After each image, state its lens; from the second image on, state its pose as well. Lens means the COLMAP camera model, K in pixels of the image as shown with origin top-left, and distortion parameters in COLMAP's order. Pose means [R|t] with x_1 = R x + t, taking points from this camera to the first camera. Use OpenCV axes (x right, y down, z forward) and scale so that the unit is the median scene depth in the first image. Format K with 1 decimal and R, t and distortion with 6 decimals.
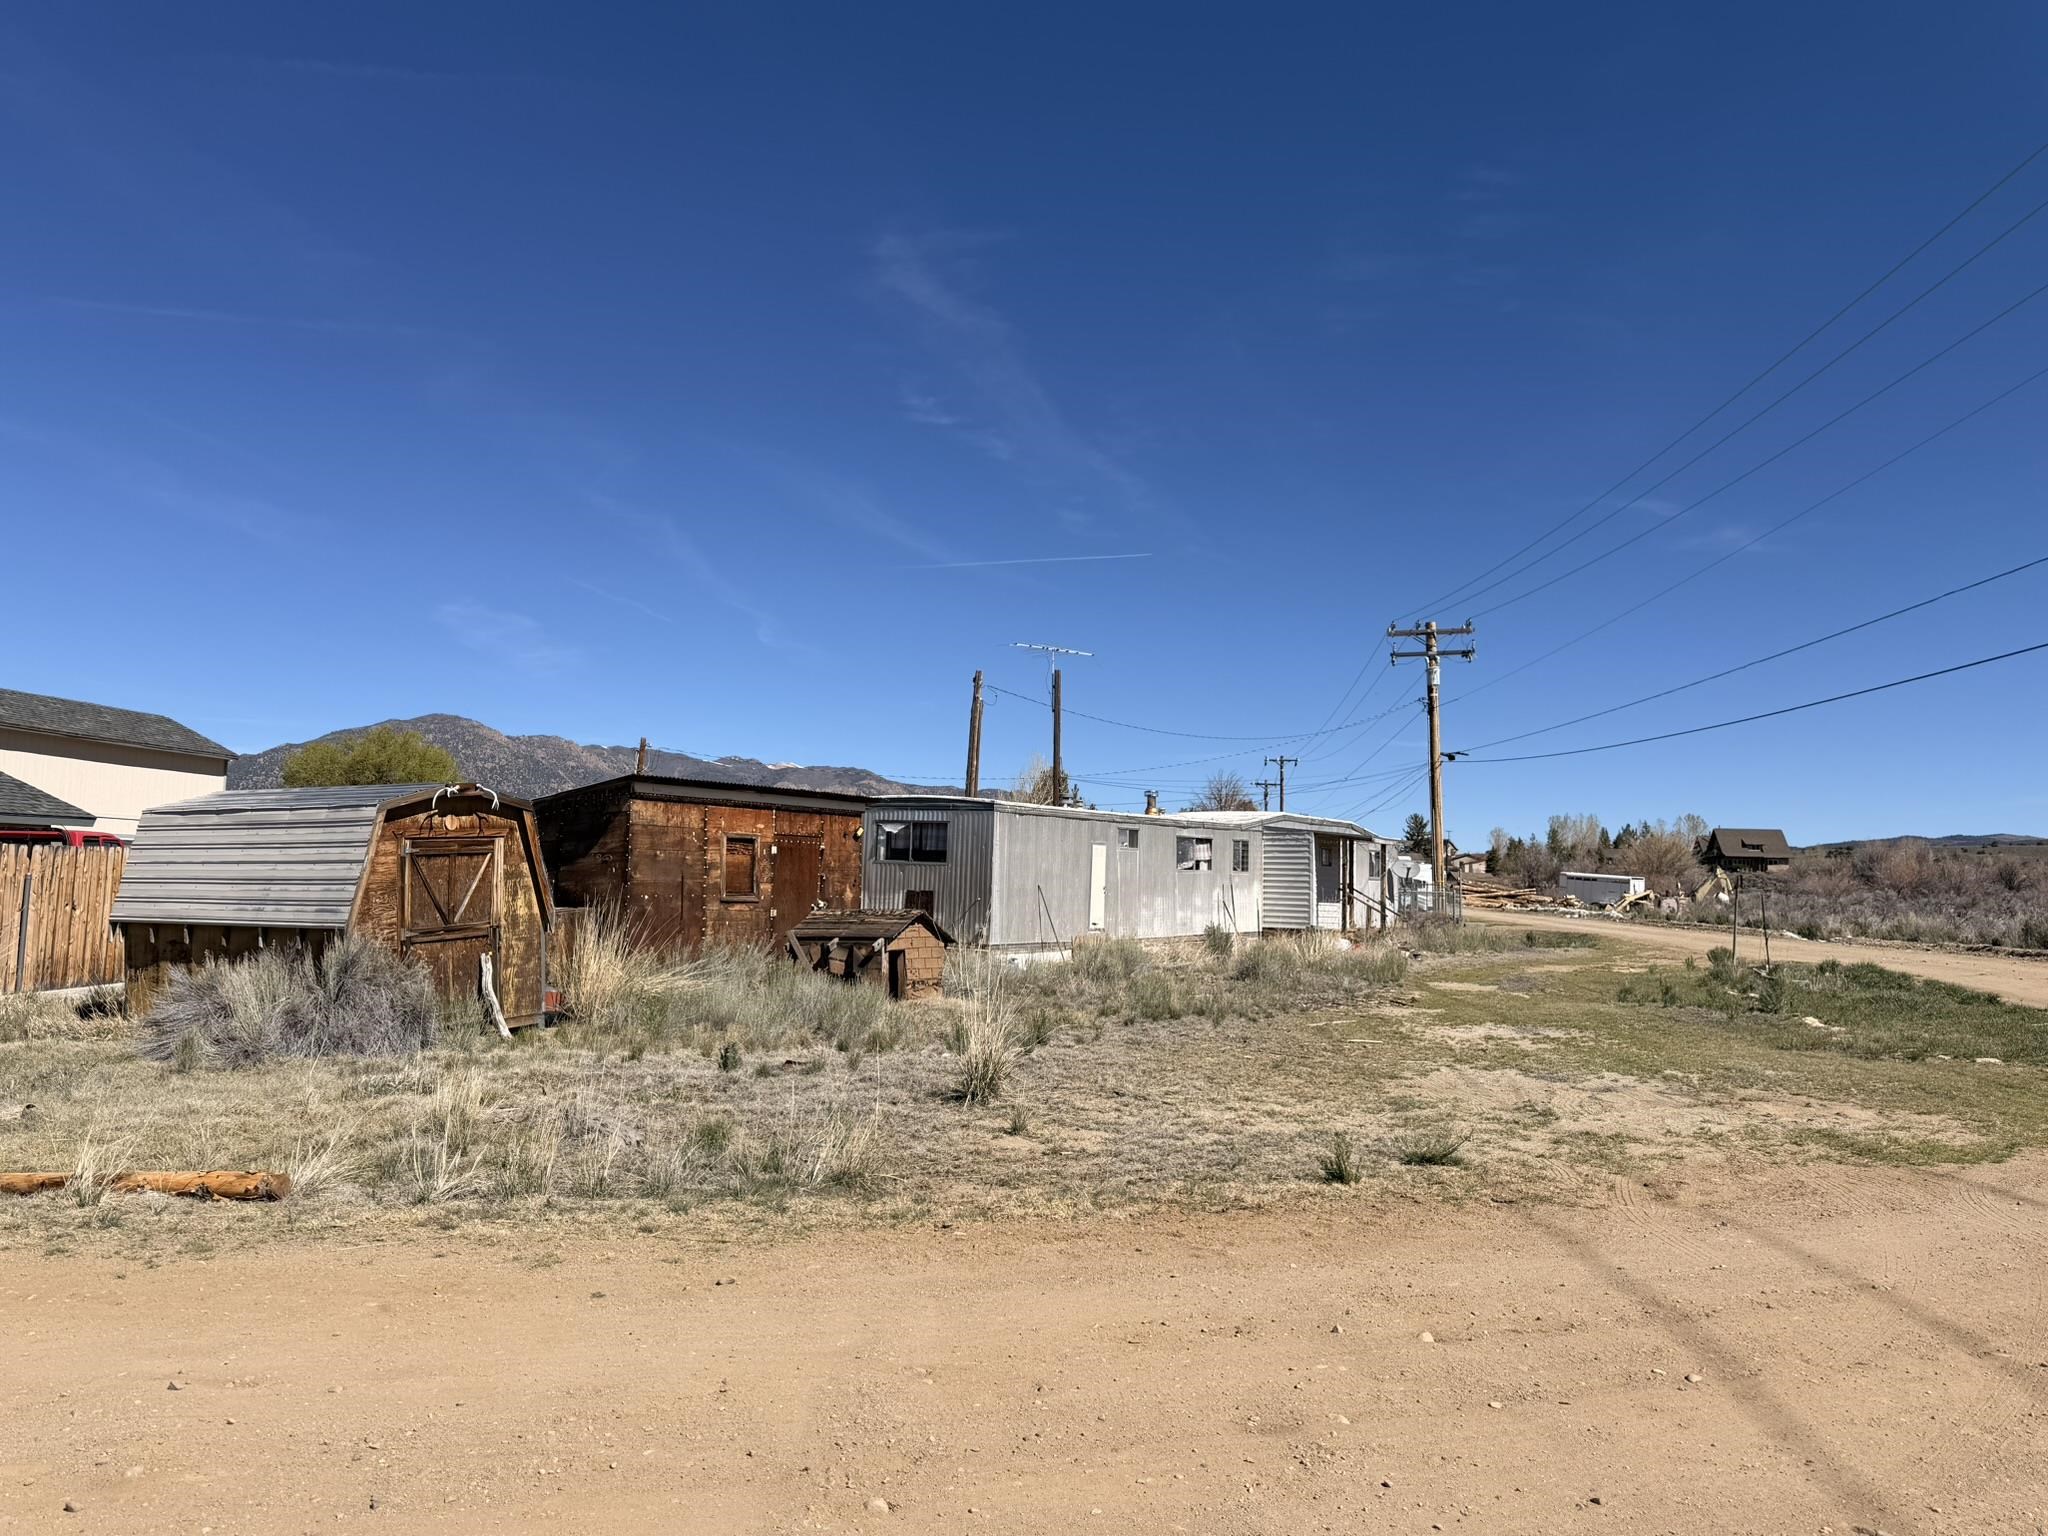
lens RADIAL K [[1422.1, 0, 1024.0], [0, 1422.1, 768.0], [0, 0, 1]] dist [0.156773, -0.280825]
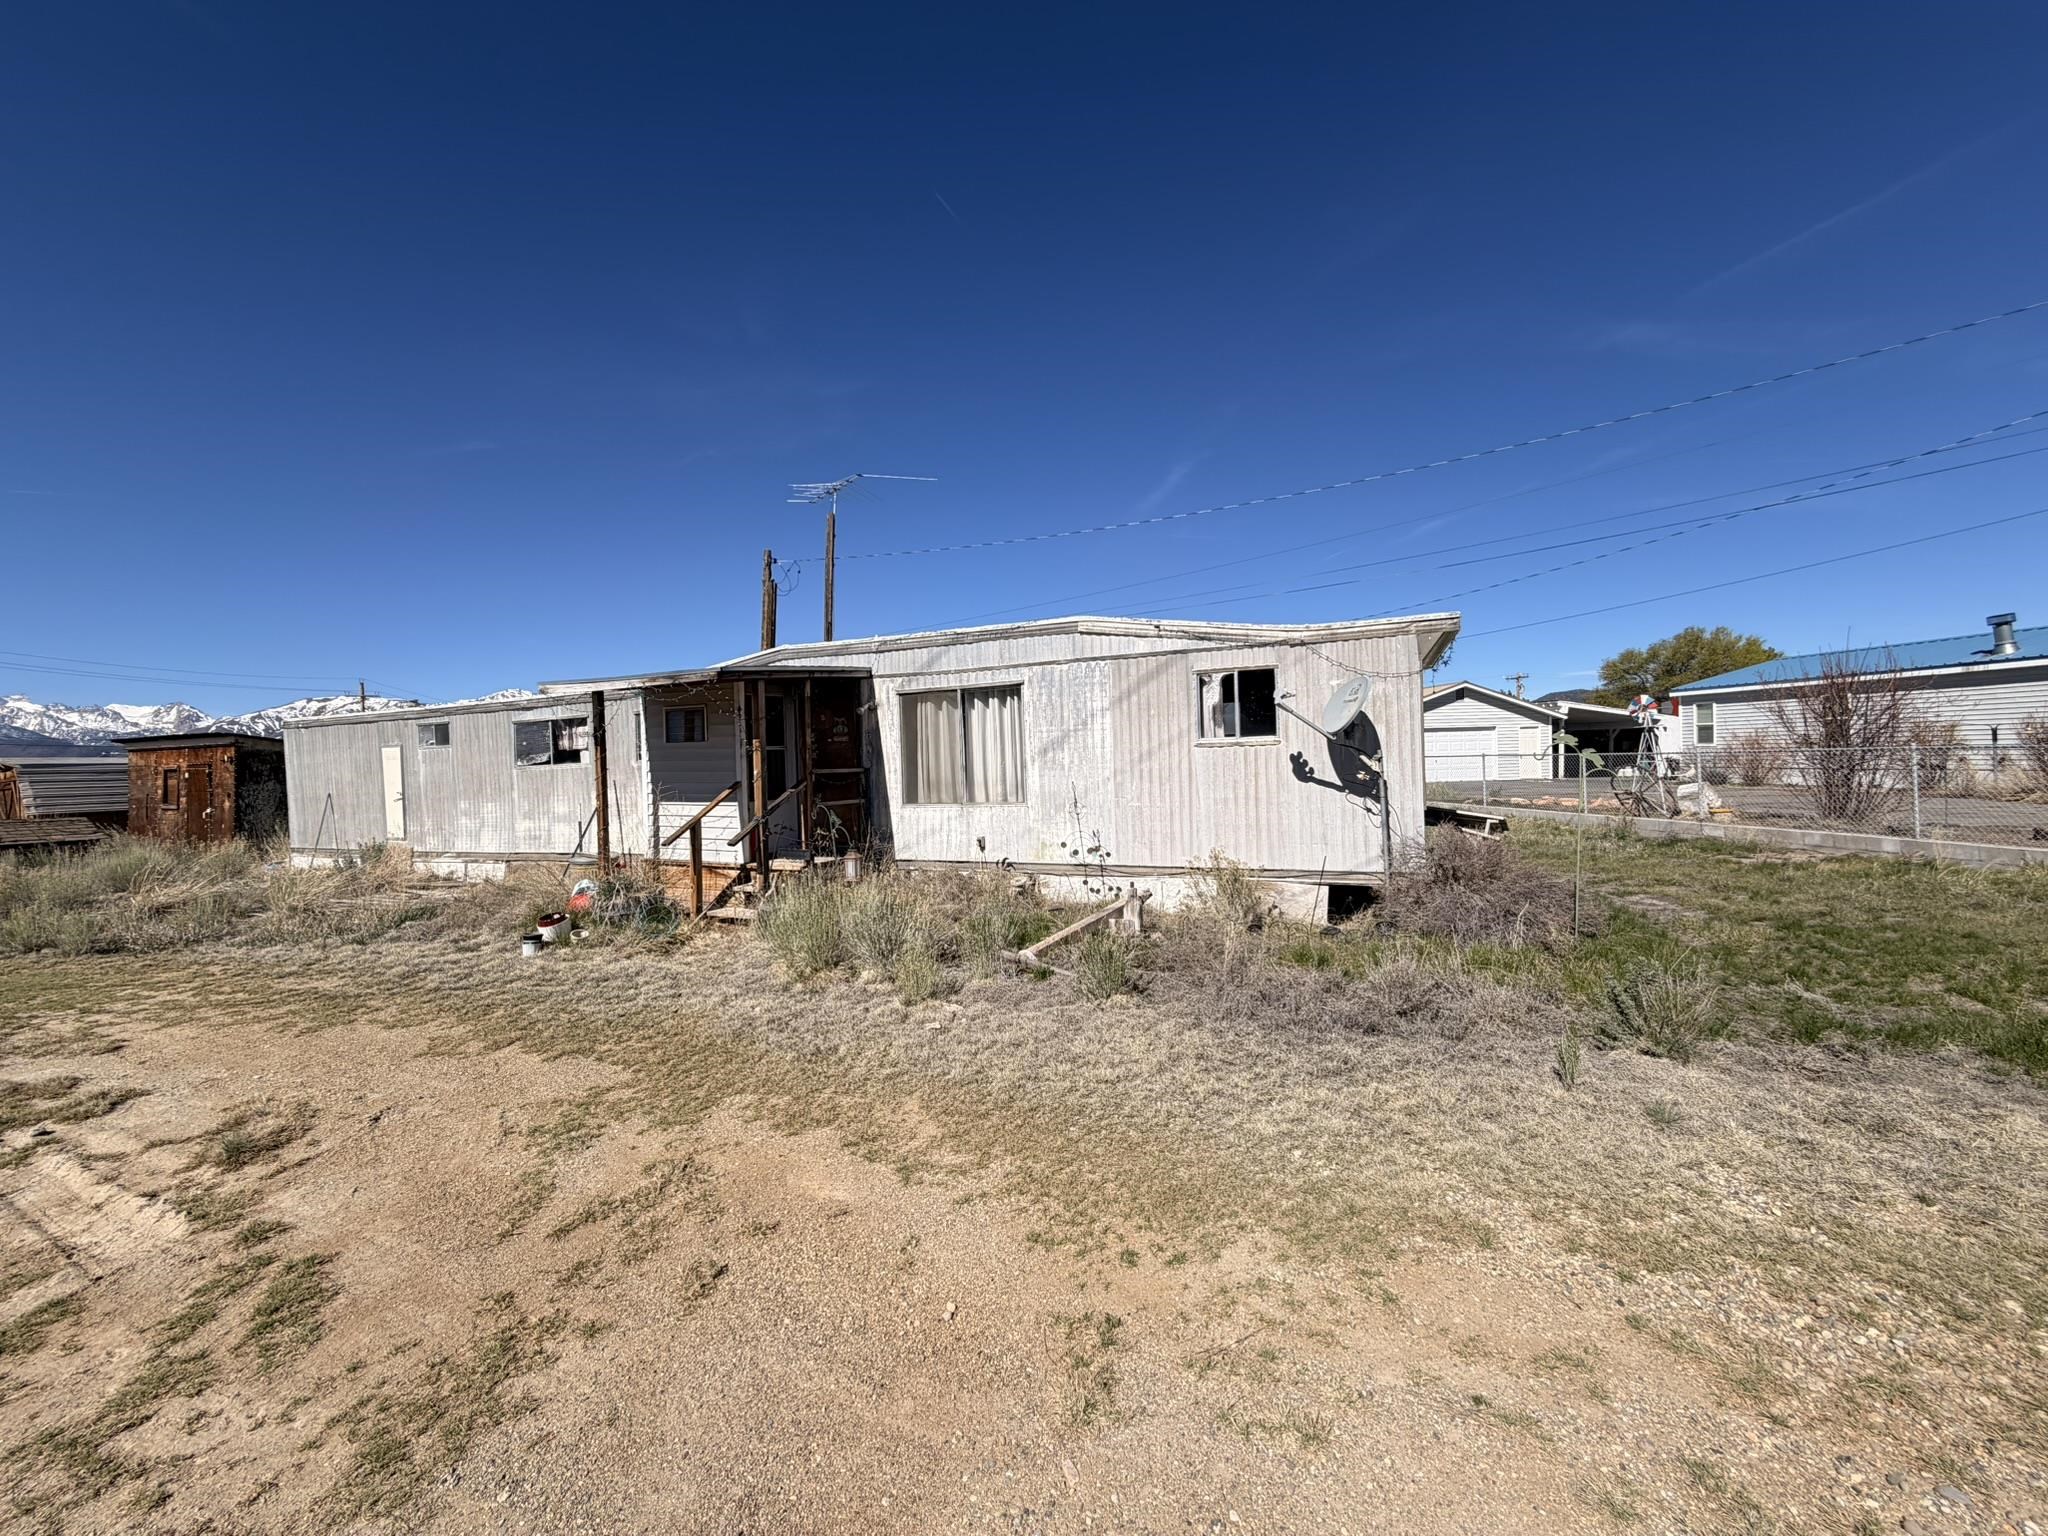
lens RADIAL K [[818.0, 0, 1014.5], [0, 818.0, 764.8], [0, 0, 1]] dist [0.000456, -0.000178]
pose [[0.185670, -0.020550, -0.982397, 0.695167], [0.111685, 0.993744, 0.000321, 0.118666], [0.976244, -0.109778, 0.186803, 1.396365]]
